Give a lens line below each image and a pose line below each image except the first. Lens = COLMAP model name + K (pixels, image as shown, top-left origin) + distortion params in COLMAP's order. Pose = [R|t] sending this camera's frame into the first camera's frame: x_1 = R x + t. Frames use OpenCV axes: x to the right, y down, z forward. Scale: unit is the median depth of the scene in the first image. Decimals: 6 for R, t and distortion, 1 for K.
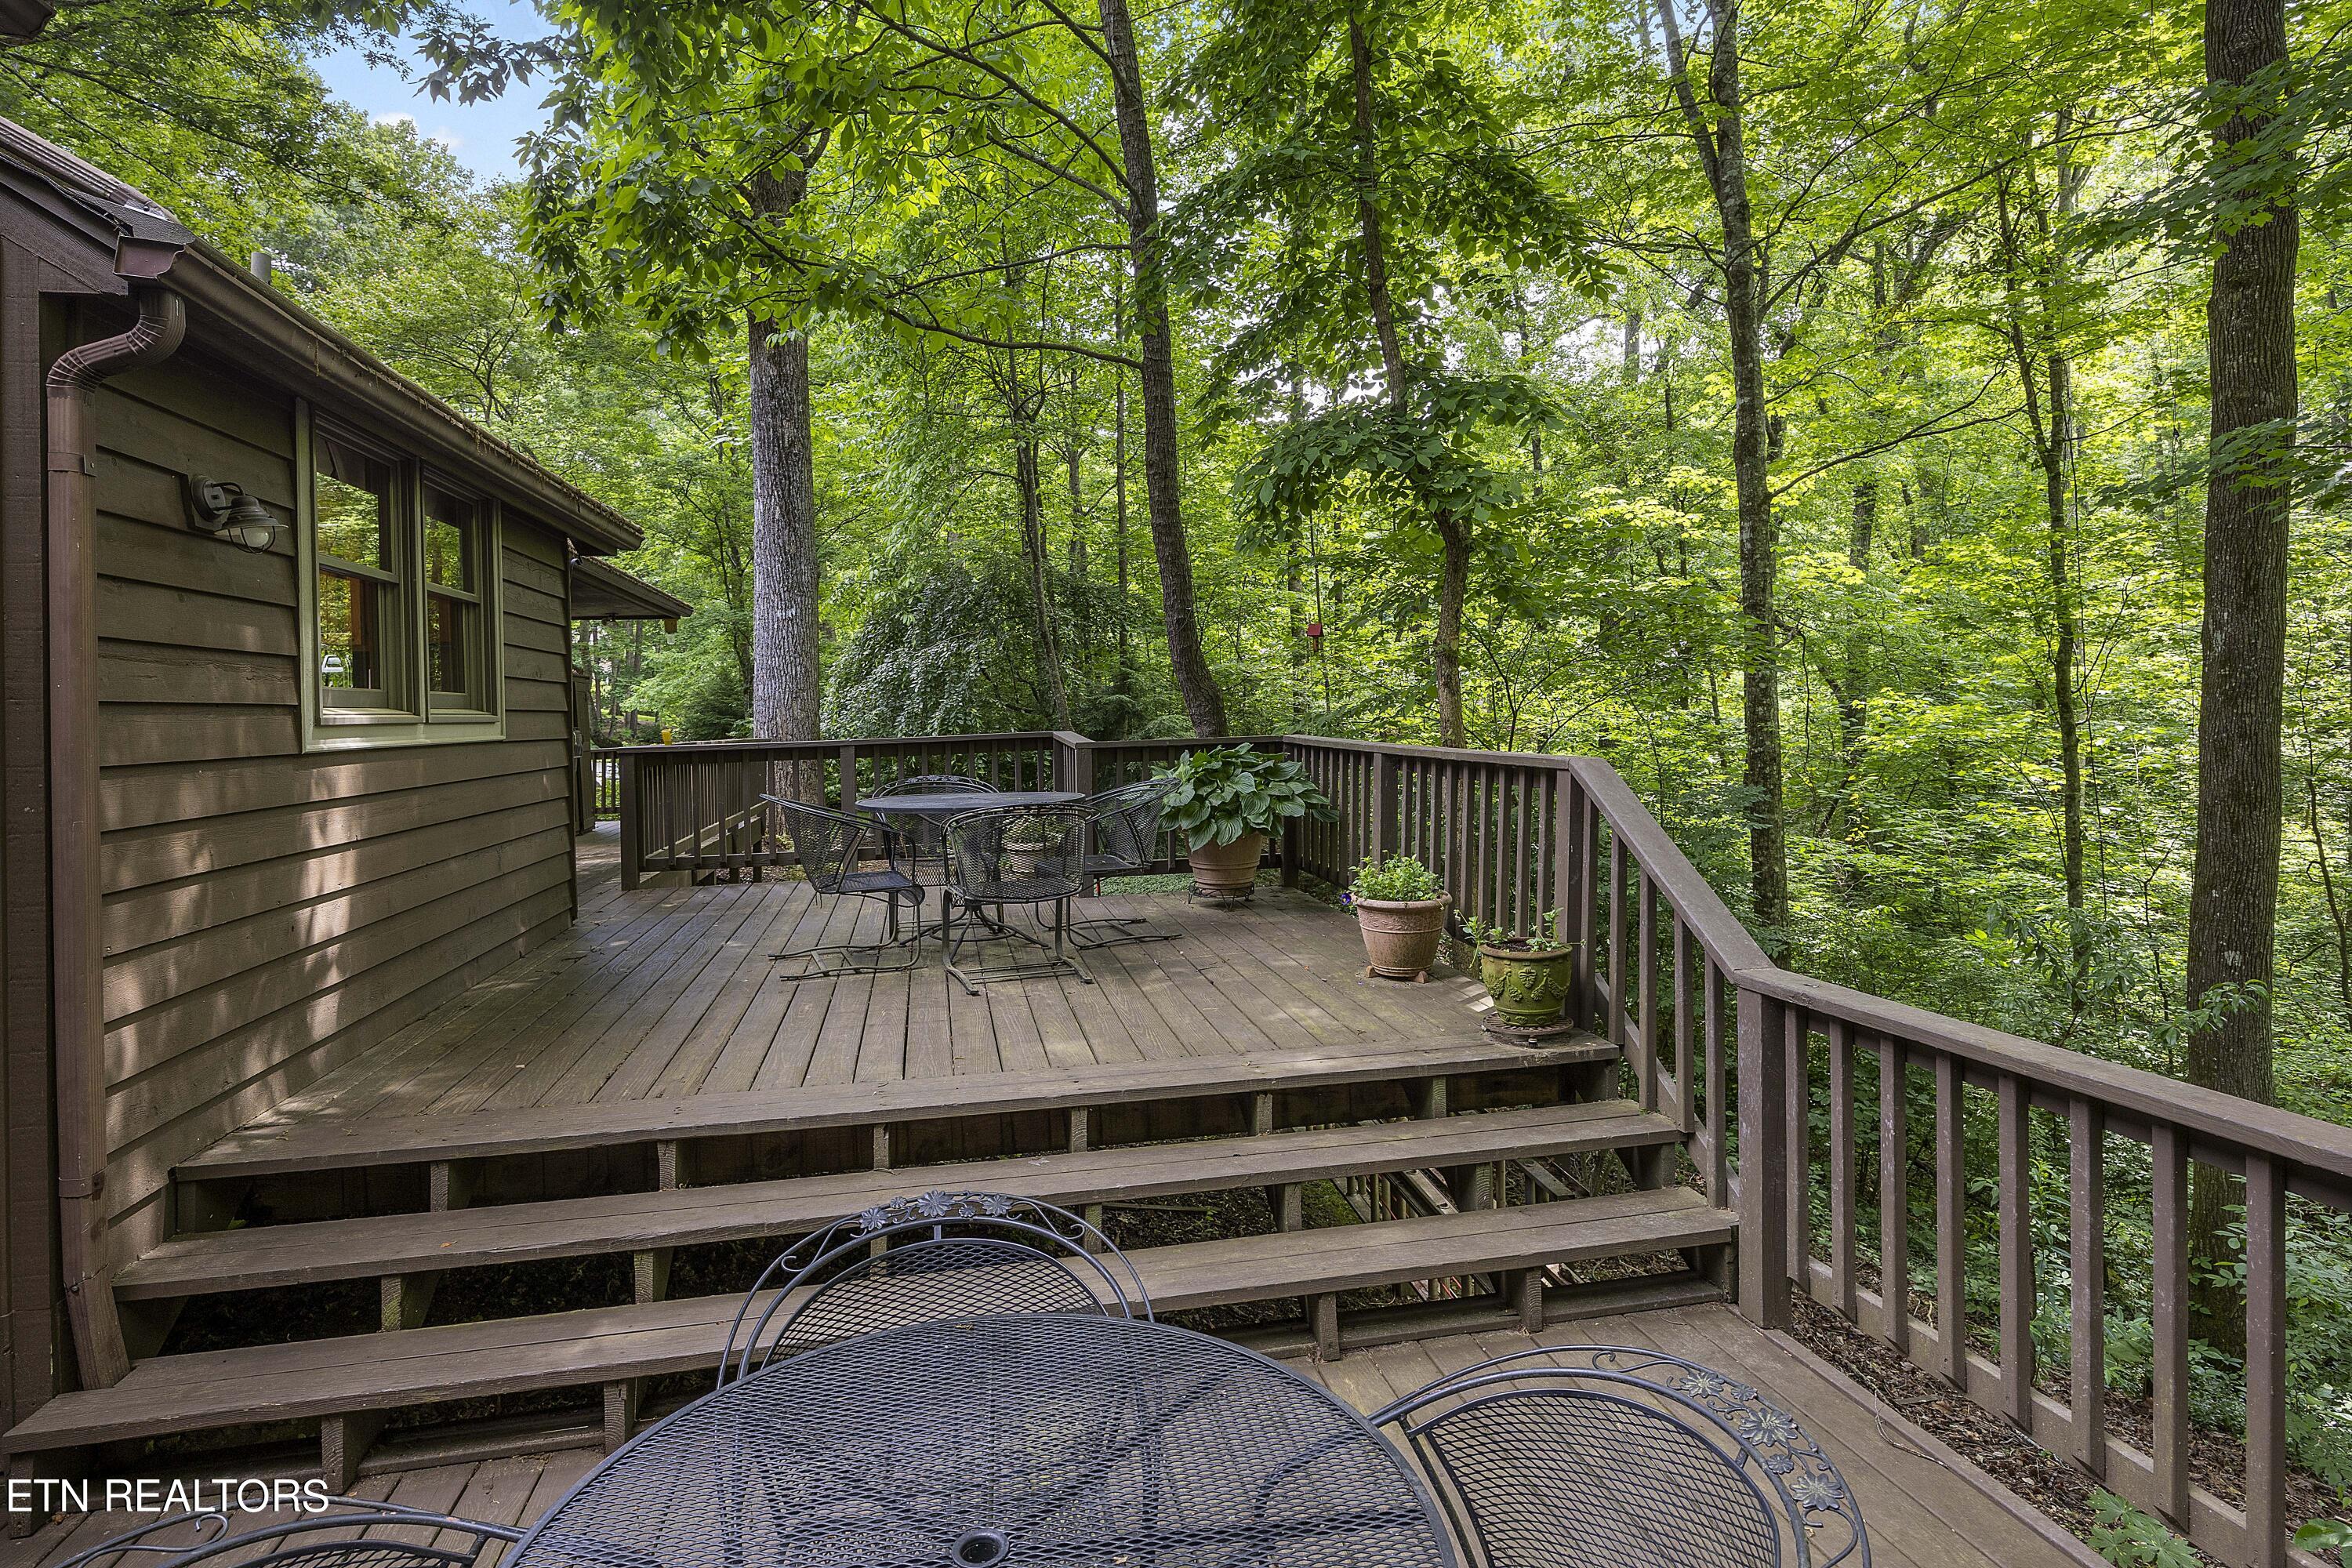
lens RADIAL K [[1217.9, 0, 1192.5], [0, 1217.9, 703.1], [0, 0, 1]] dist [-0.002113, -0.000206]
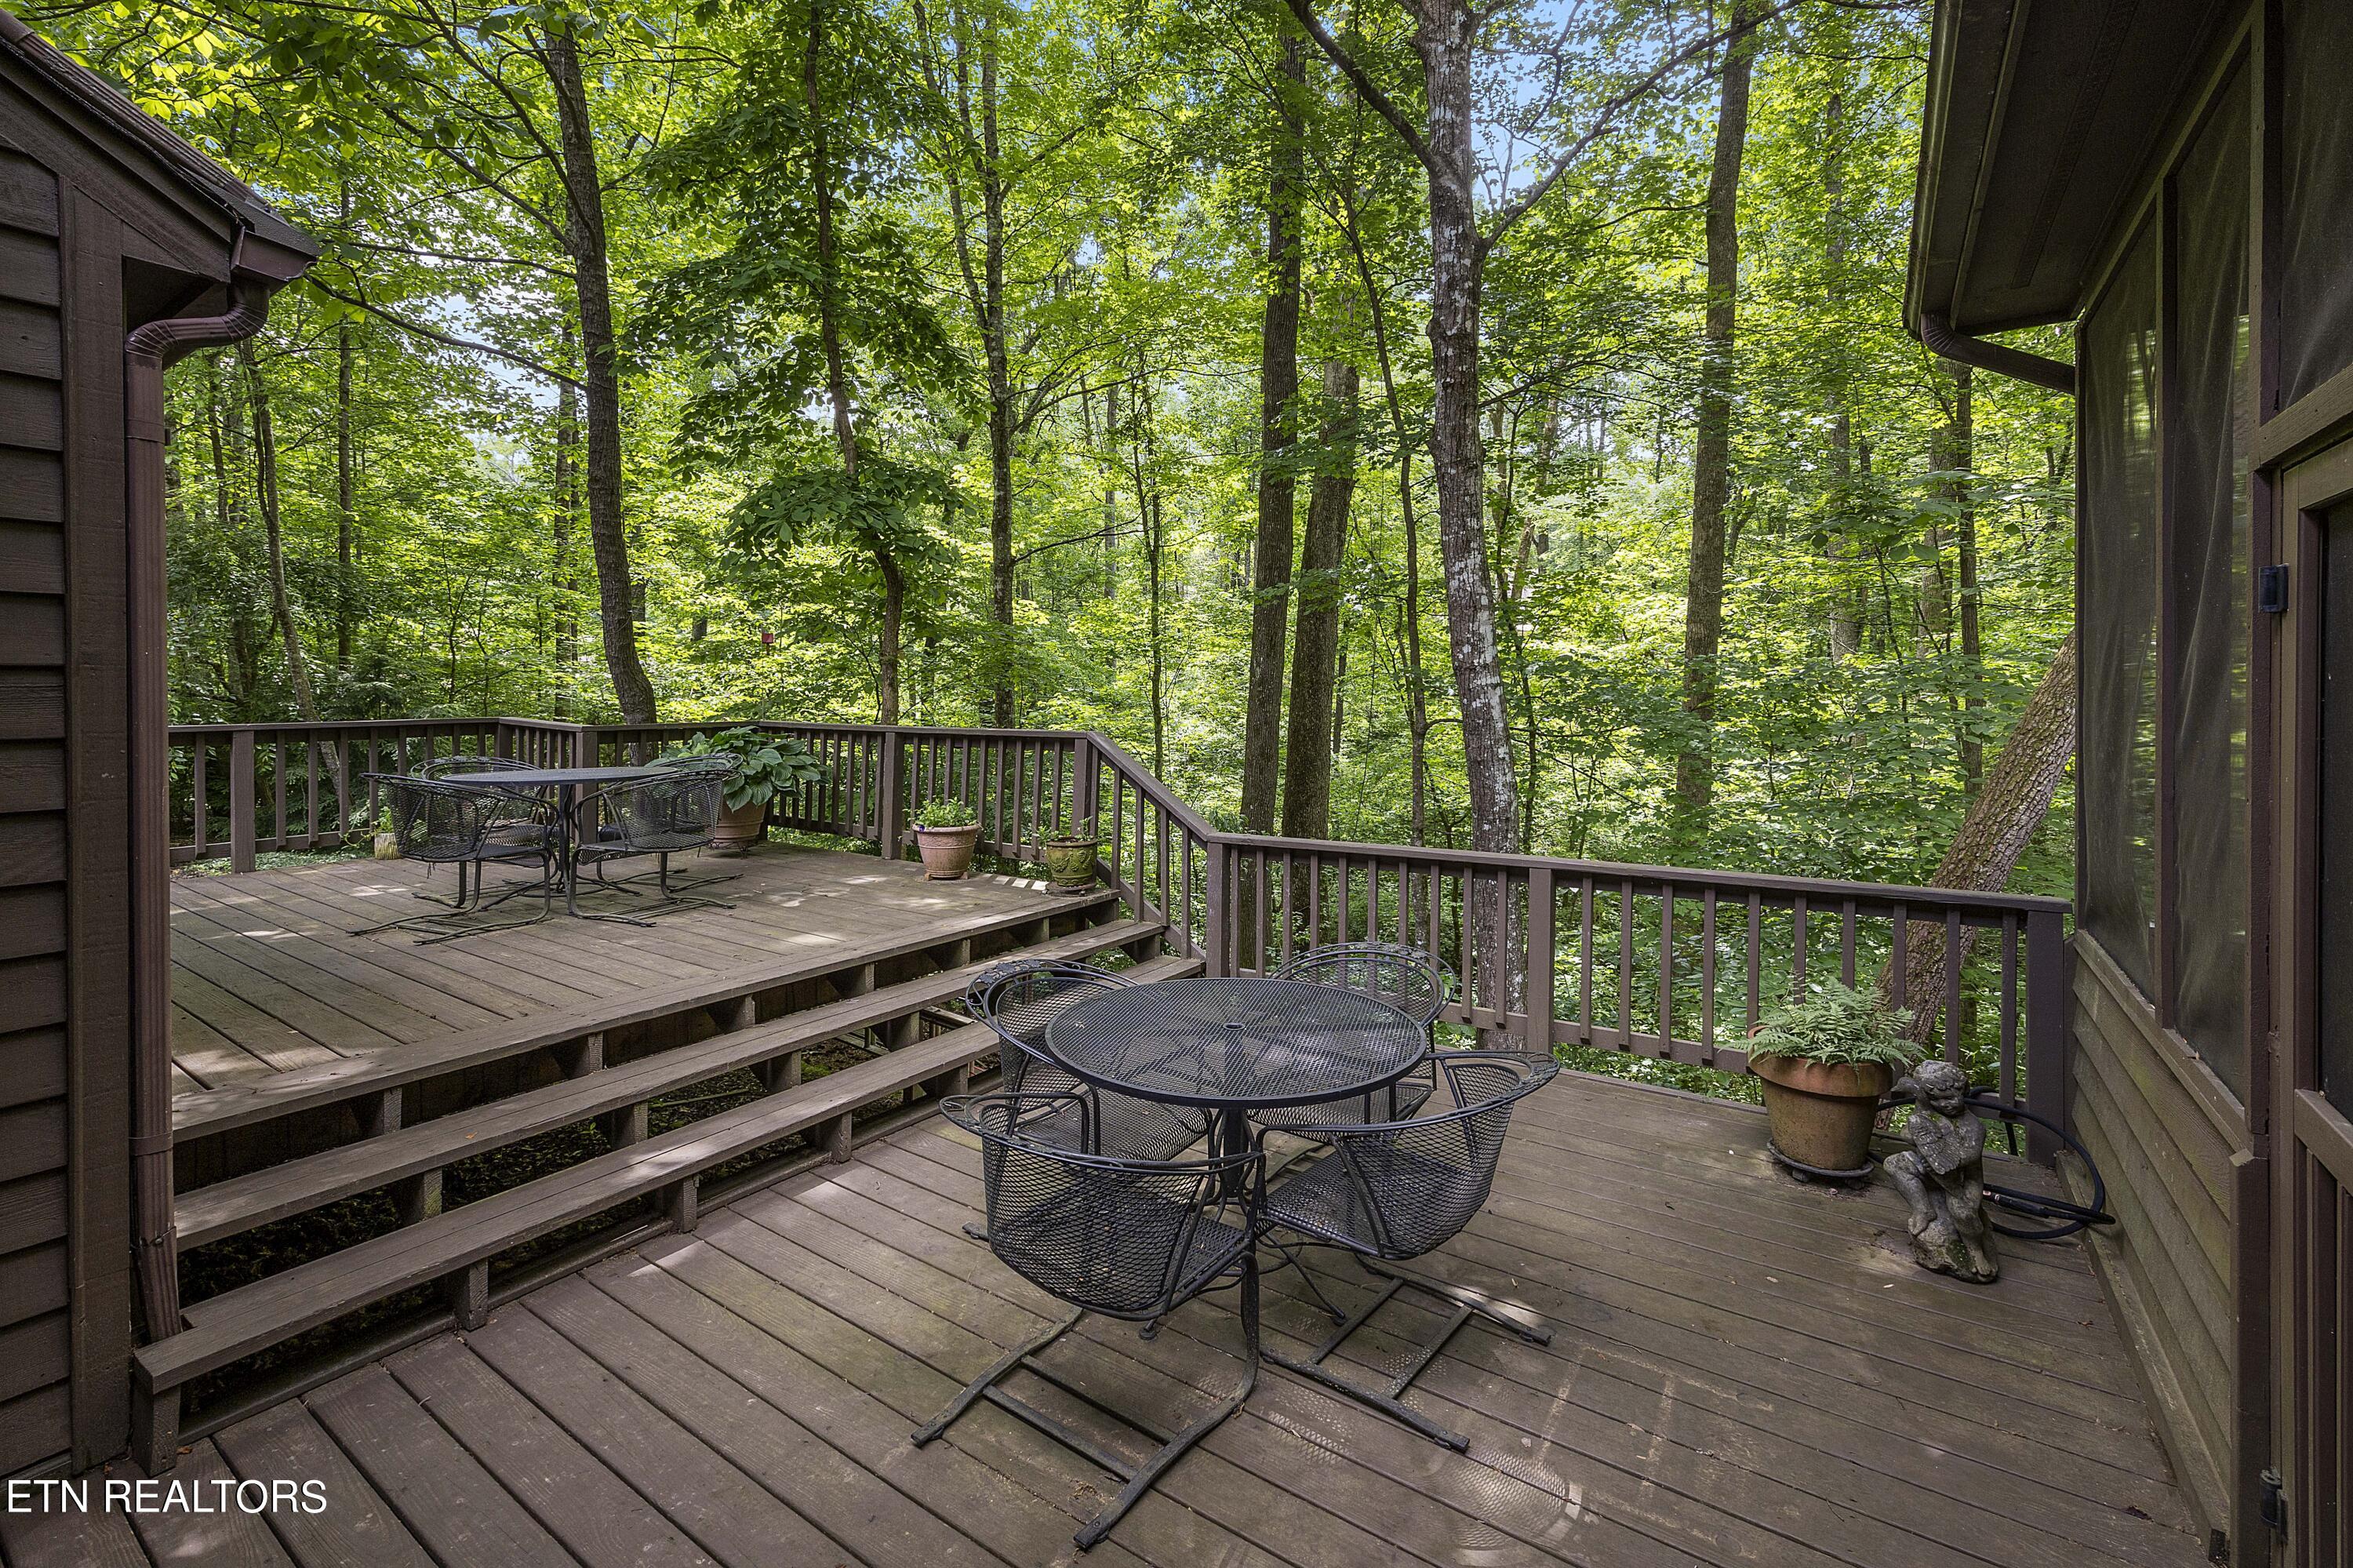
lens RADIAL K [[1009.2, 0, 1175.2], [0, 1009.2, 793.0], [0, 0, 1]] dist [-0.003775, -0.000319]
pose [[0.734082, -0.043450, 0.677669, -0.471925], [-0.019304, 0.996212, 0.084785, 0.005209], [-0.678786, -0.075321, 0.730463, -0.112623]]
